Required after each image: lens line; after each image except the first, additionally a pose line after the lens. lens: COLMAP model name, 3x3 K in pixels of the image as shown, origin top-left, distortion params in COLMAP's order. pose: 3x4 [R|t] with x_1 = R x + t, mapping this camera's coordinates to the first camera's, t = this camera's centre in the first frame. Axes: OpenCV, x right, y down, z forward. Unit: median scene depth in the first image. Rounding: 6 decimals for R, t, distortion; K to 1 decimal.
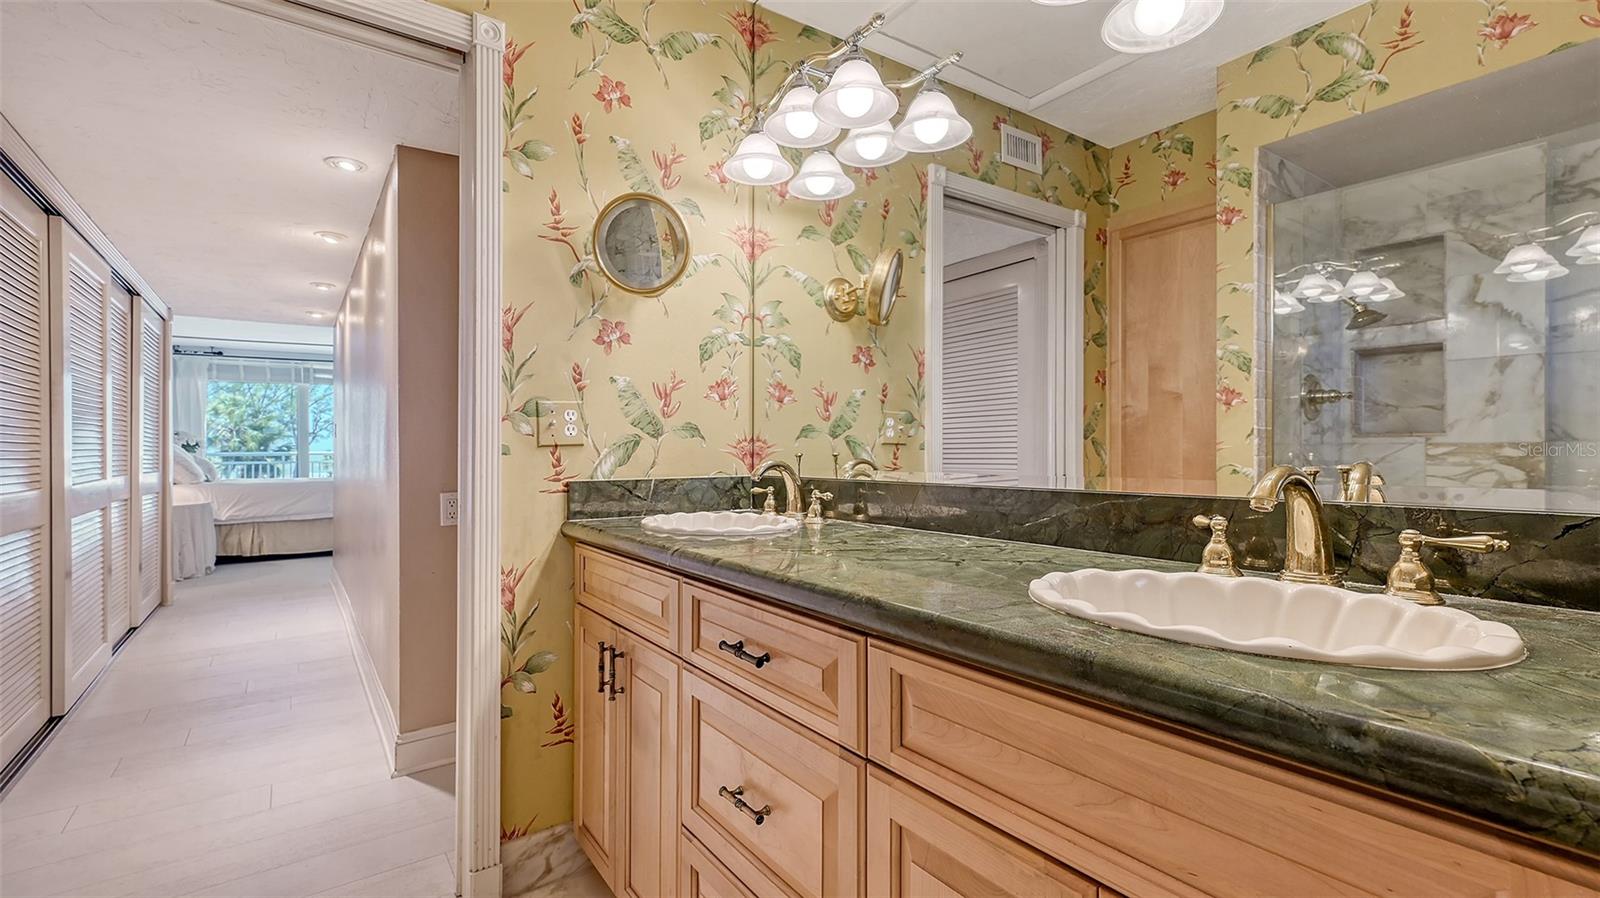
lens RADIAL K [[696.6, 0, 800.0], [0, 696.6, 449.0], [0, 0, 1]] dist [0.000464, -0.000177]
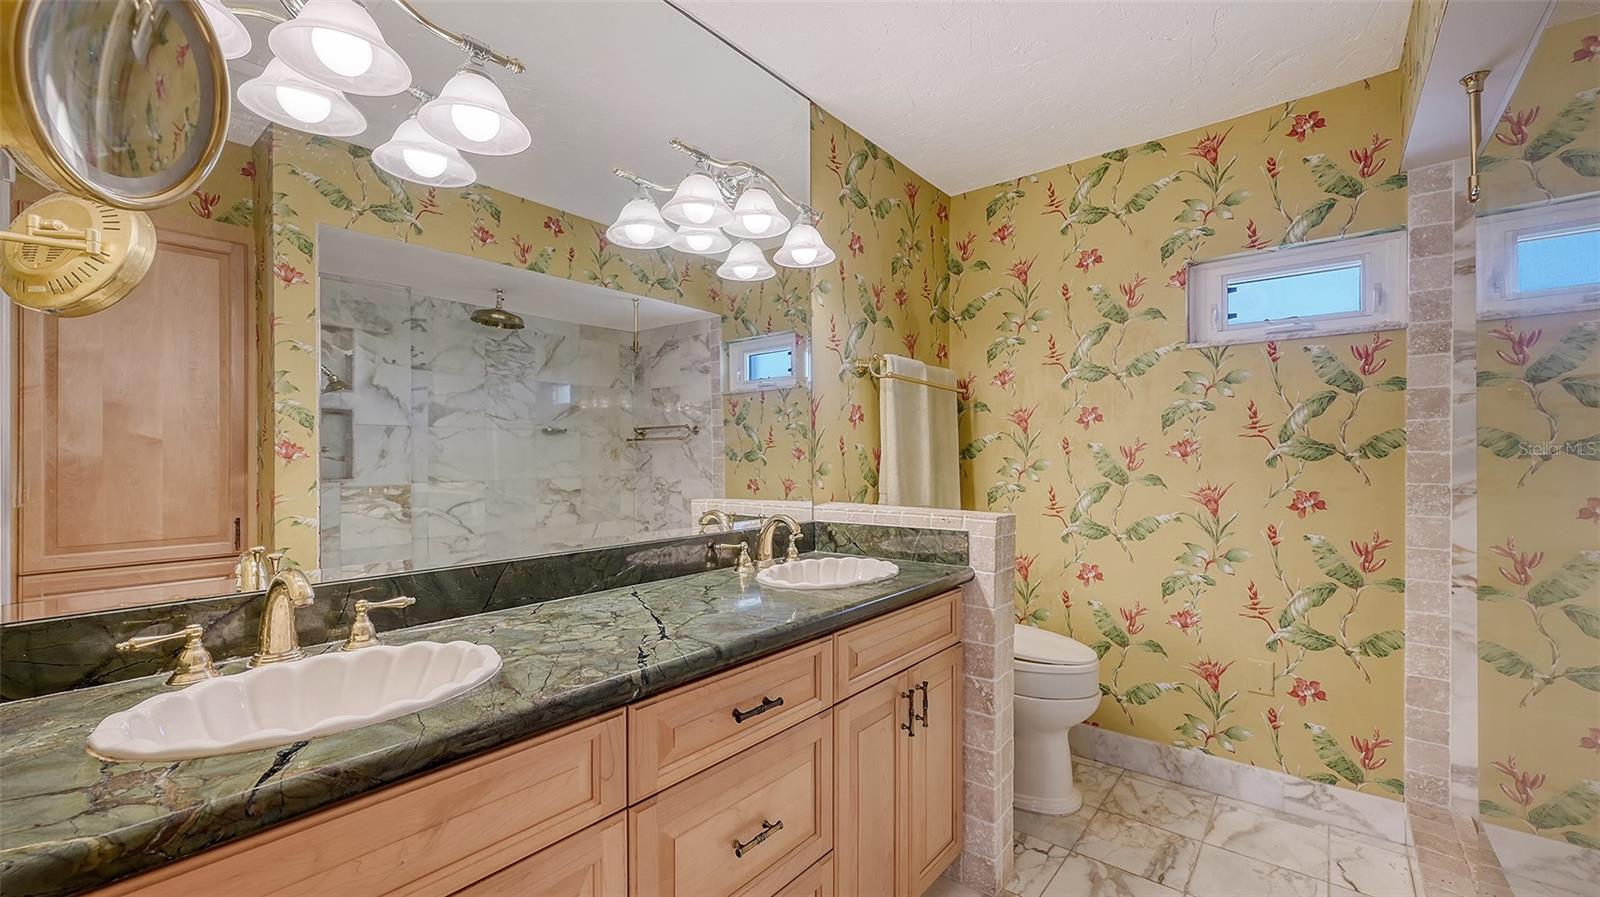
lens RADIAL K [[653.4, 0, 800.0], [0, 653.4, 448.5], [0, 0, 1]] dist [0.000603, 0.000035]
pose [[-0.243791, 0.019188, 0.969638, -0.756412], [0.009606, 0.999803, -0.017370, -0.081597], [-0.969780, 0.005080, -0.243928, 0.768907]]
